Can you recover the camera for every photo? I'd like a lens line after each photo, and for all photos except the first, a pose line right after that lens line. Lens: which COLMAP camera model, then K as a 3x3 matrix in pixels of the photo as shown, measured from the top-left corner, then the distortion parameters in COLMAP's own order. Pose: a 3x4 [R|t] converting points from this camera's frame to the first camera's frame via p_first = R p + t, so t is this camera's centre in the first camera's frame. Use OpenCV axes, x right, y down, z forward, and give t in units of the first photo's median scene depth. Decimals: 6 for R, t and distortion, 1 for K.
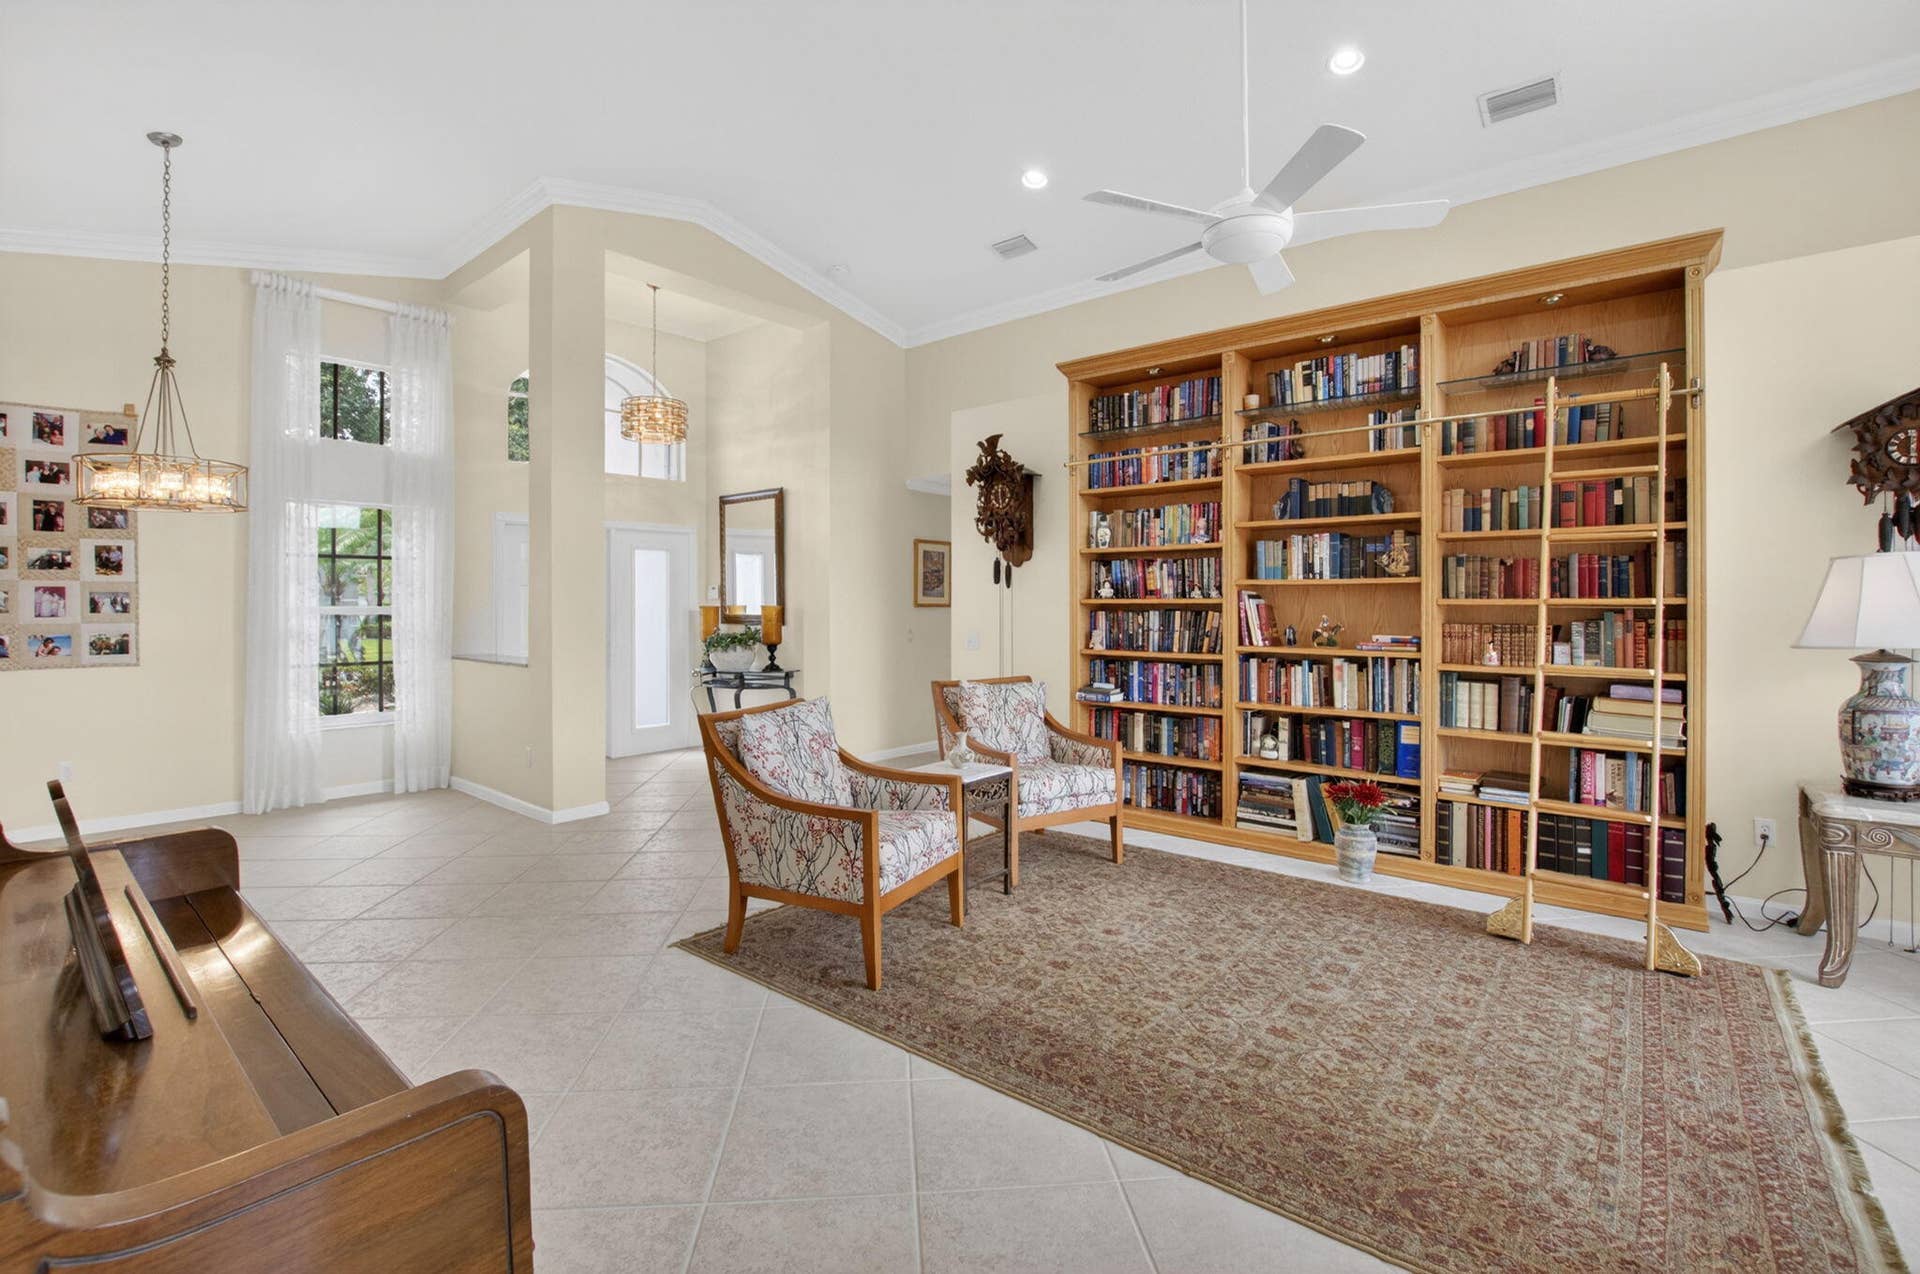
lens RADIAL K [[870.8, 0, 950.9], [0, 870.8, 609.2], [0, 0, 1]] dist [-0.042152, 0.011222]
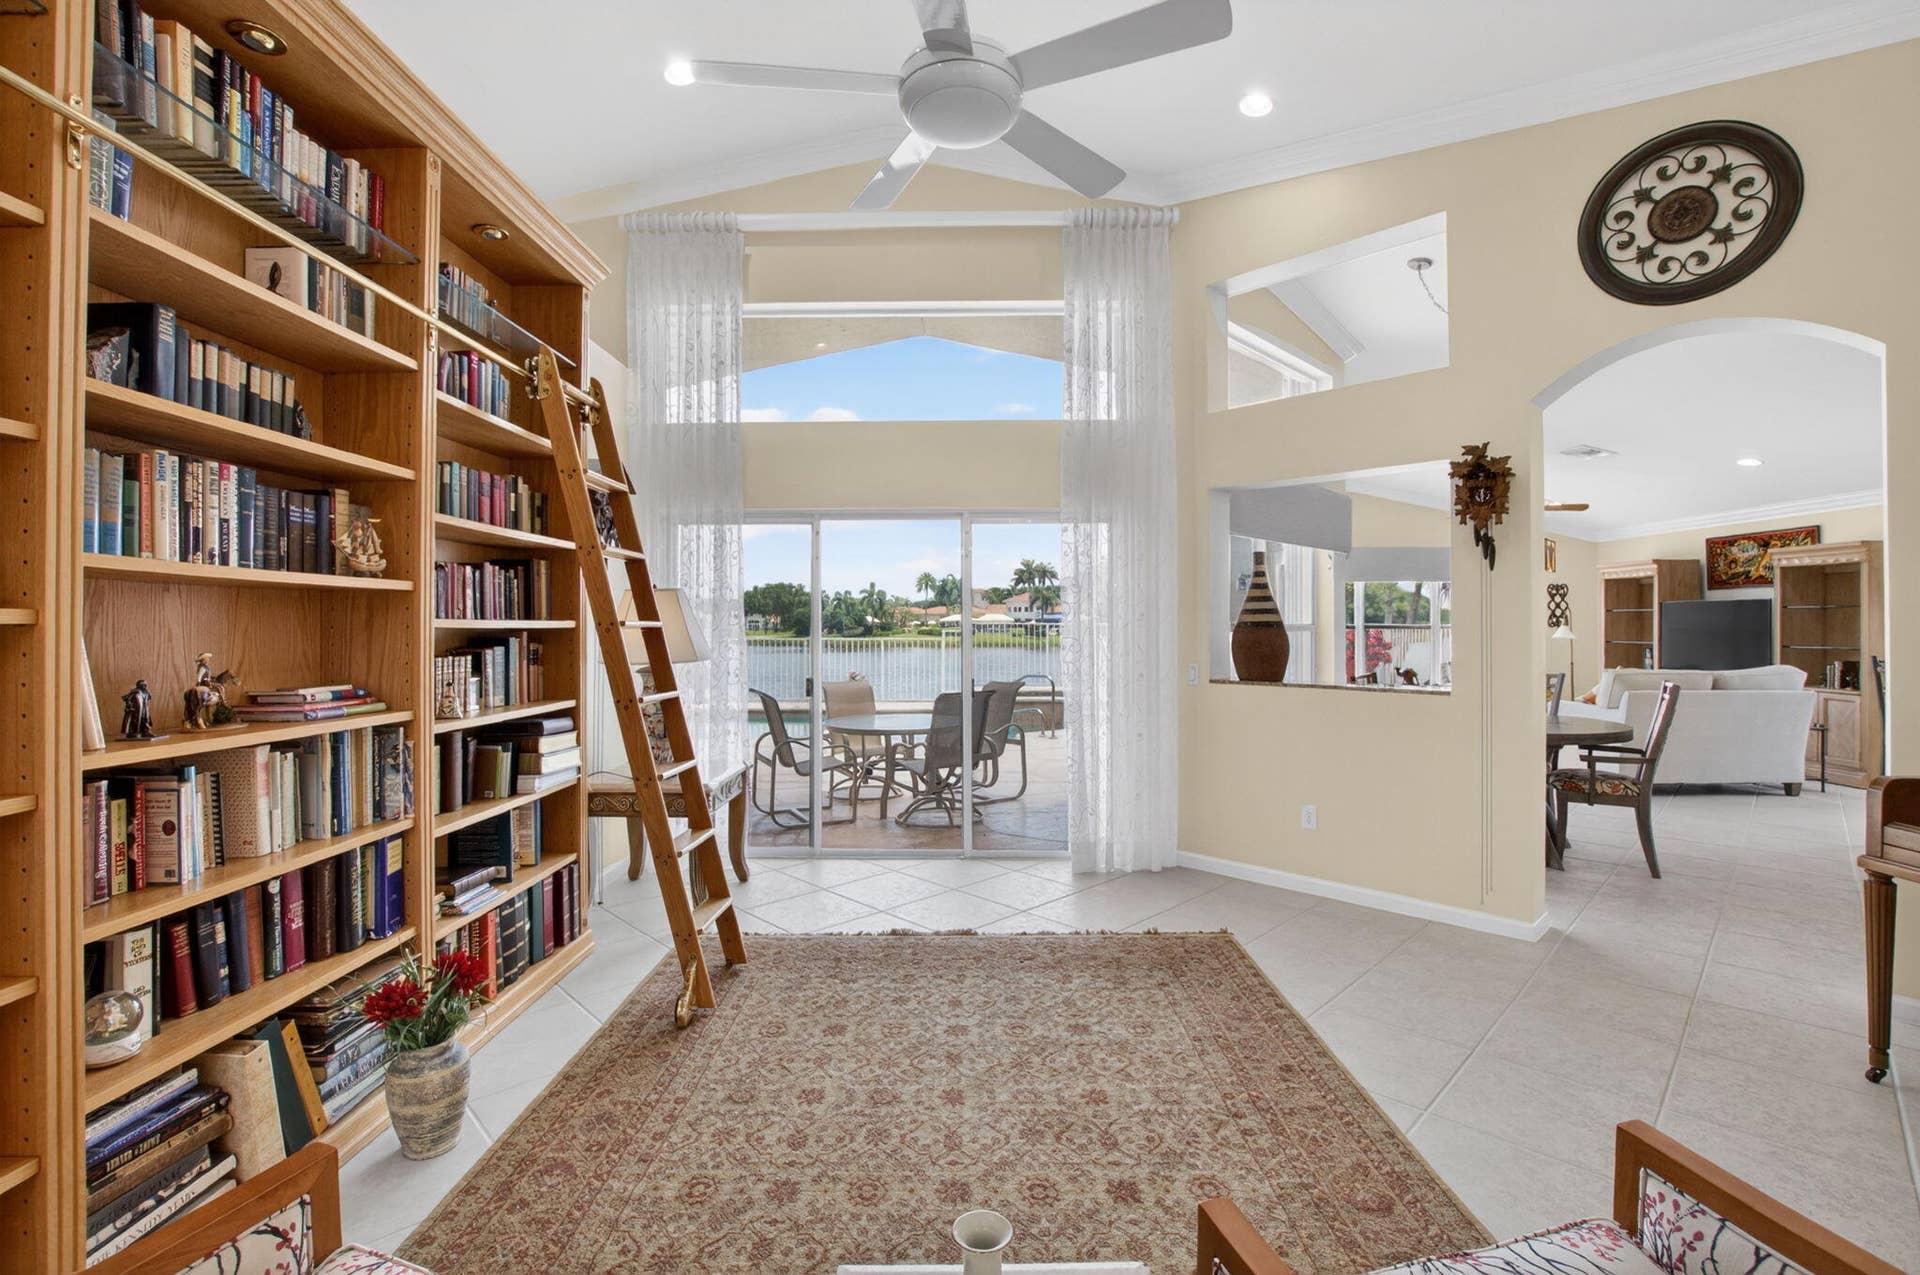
lens RADIAL K [[870.8, 0, 950.9], [0, 870.8, 609.7], [0, 0, 1]] dist [-0.042152, 0.011222]
pose [[-0.648652, 0.013346, 0.760969, -0.100576], [0.004424, 0.999895, -0.013766, -0.005595], [-0.761073, -0.005563, -0.648643, 0.785423]]
